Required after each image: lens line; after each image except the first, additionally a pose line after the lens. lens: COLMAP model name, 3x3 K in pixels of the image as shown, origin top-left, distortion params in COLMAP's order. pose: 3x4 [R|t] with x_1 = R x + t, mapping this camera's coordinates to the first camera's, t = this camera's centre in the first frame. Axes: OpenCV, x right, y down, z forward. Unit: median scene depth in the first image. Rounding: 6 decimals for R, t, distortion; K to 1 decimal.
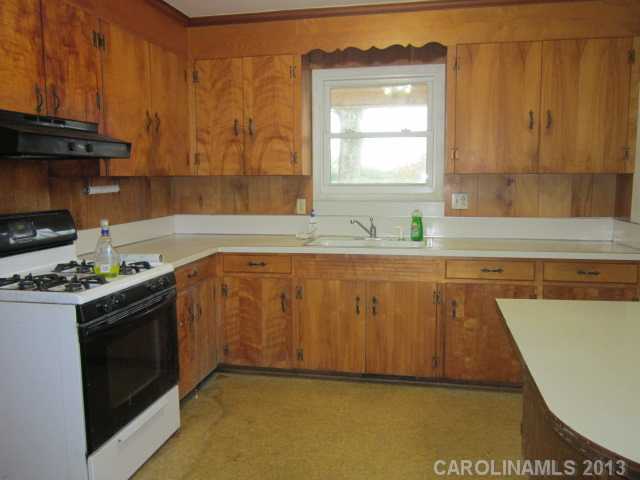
lens RADIAL K [[514.6, 0, 320.0], [0, 514.6, 240.0], [0, 0, 1]] dist [-0.038226, -0.002944]
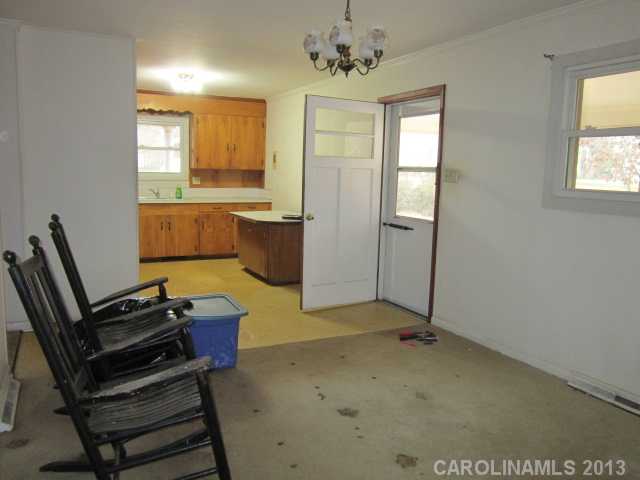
lens RADIAL K [[514.6, 0, 320.0], [0, 514.6, 240.0], [0, 0, 1]] dist [-0.038226, -0.002944]
pose [[0.790811, -0.051873, 0.609858, -0.745860], [0.039082, 0.998648, 0.034265, 0.137794], [-0.610811, -0.003262, 0.791770, -1.193214]]
